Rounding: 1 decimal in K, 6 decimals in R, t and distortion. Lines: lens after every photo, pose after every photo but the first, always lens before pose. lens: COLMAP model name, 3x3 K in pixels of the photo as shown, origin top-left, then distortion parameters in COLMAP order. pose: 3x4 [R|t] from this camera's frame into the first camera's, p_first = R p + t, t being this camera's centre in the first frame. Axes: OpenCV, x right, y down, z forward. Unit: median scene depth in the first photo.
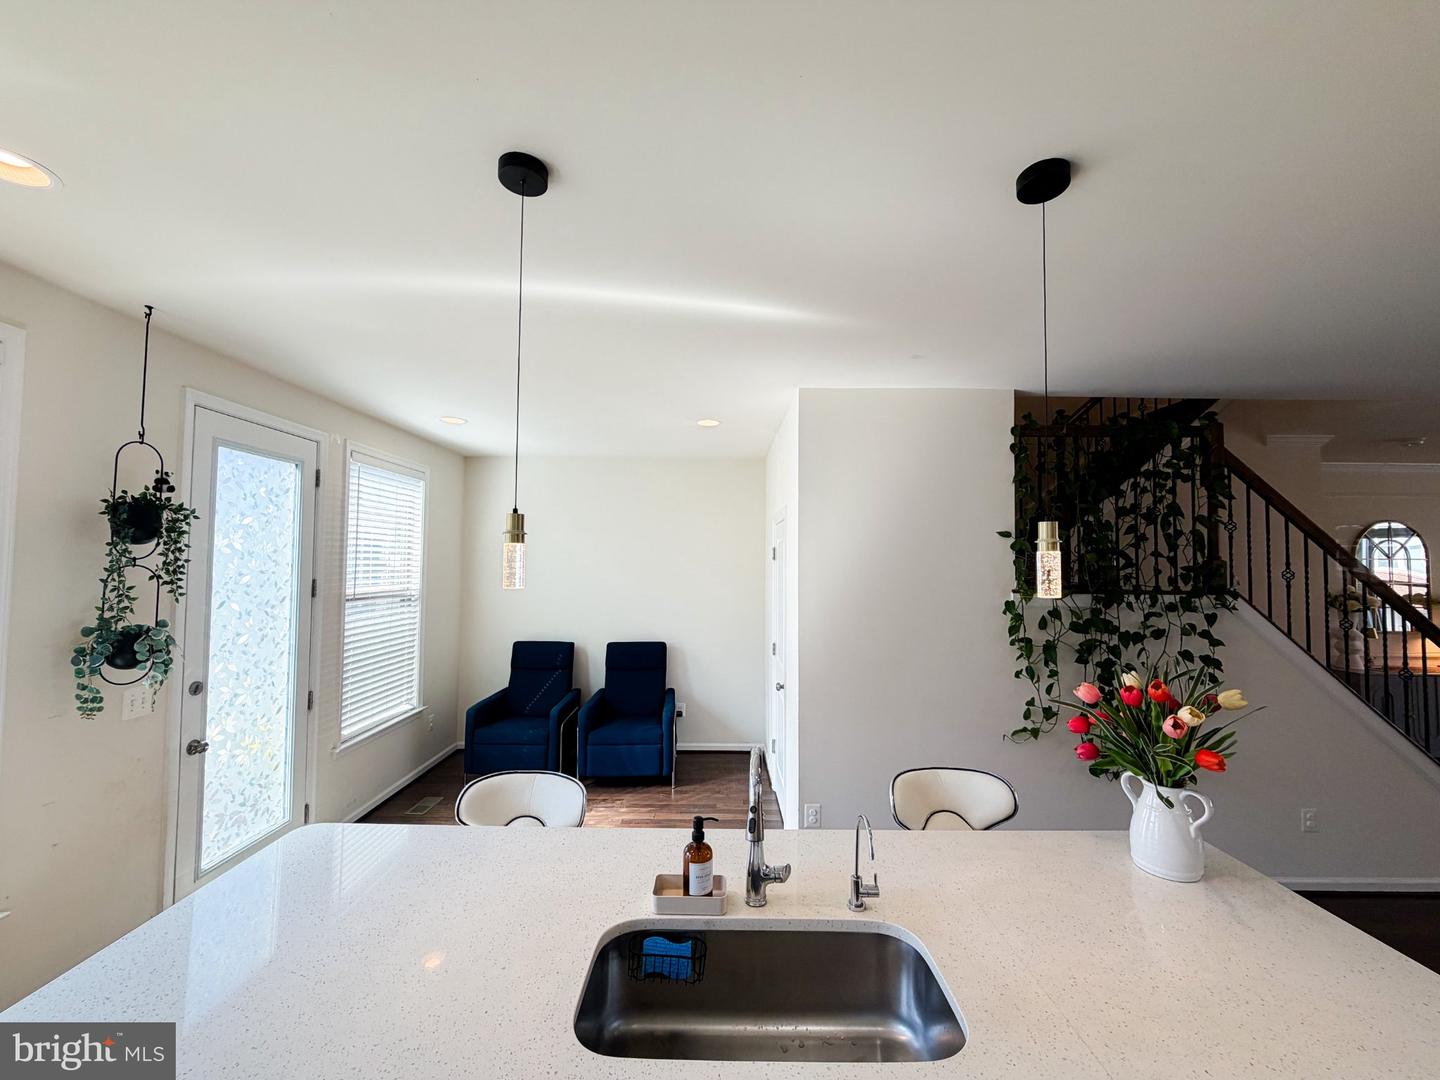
lens RADIAL K [[569.0, 0, 715.6], [0, 569.0, 544.8], [0, 0, 1]] dist [0.000841, 0.000518]
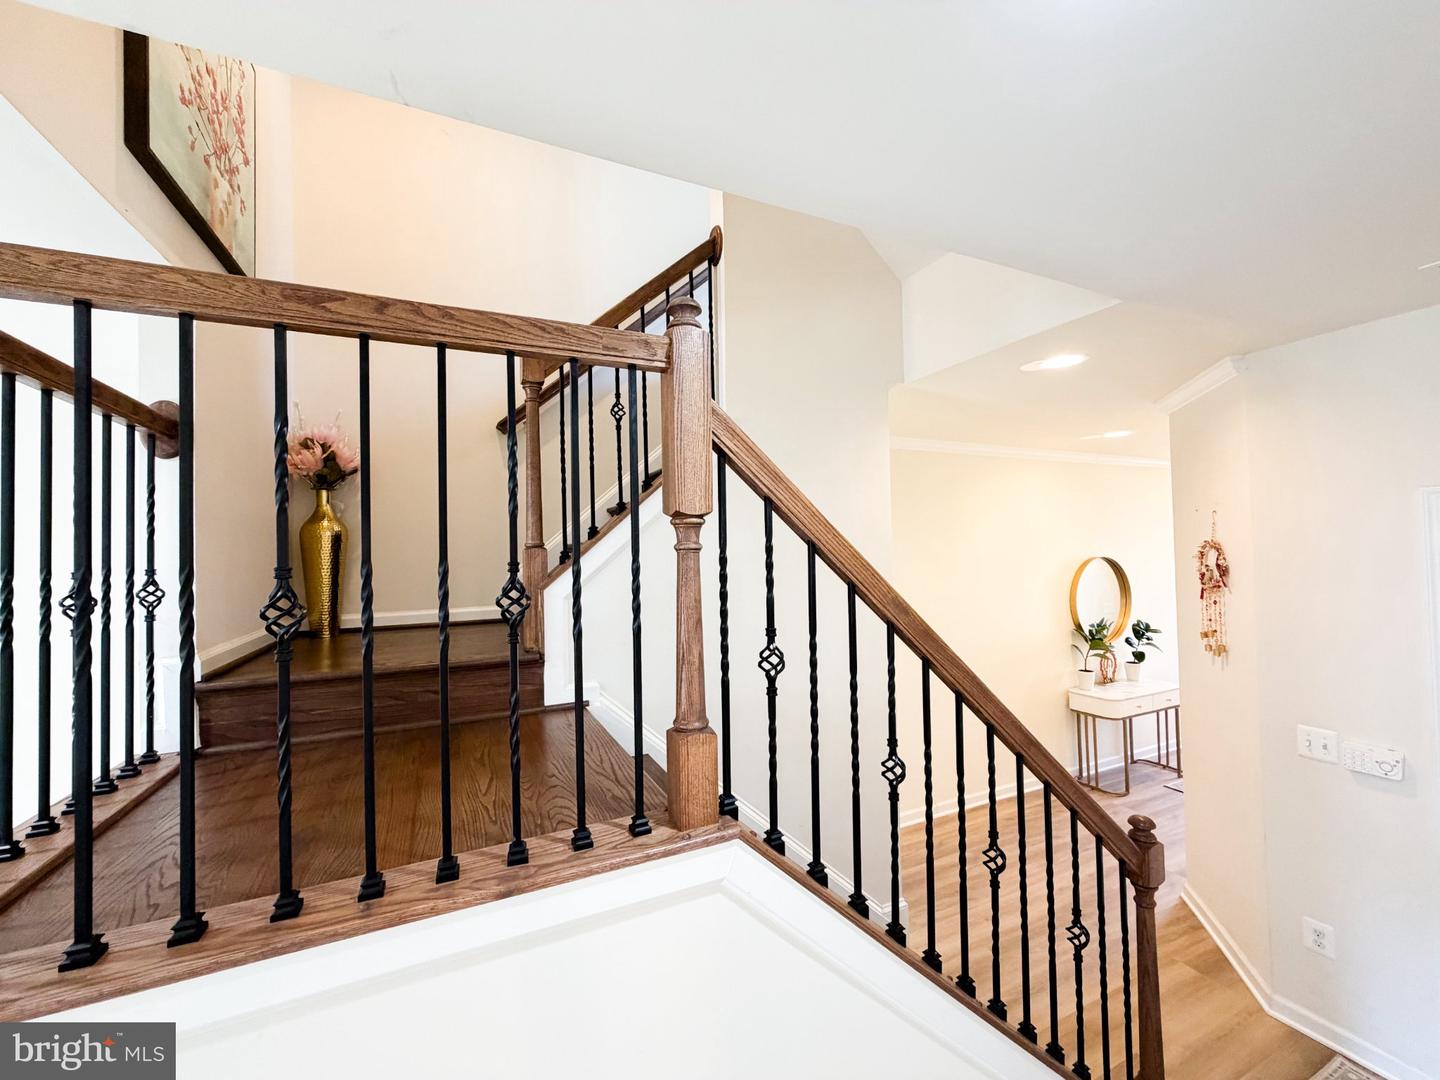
lens RADIAL K [[569.0, 0, 711.6], [0, 569.0, 540.3], [0, 0, 1]] dist [0.000841, 0.000518]
pose [[-0.438854, 0.017961, 0.898379, 0.717681], [-0.016049, 0.999484, -0.027823, -0.011868], [-0.898415, -0.026628, -0.438339, 1.221192]]
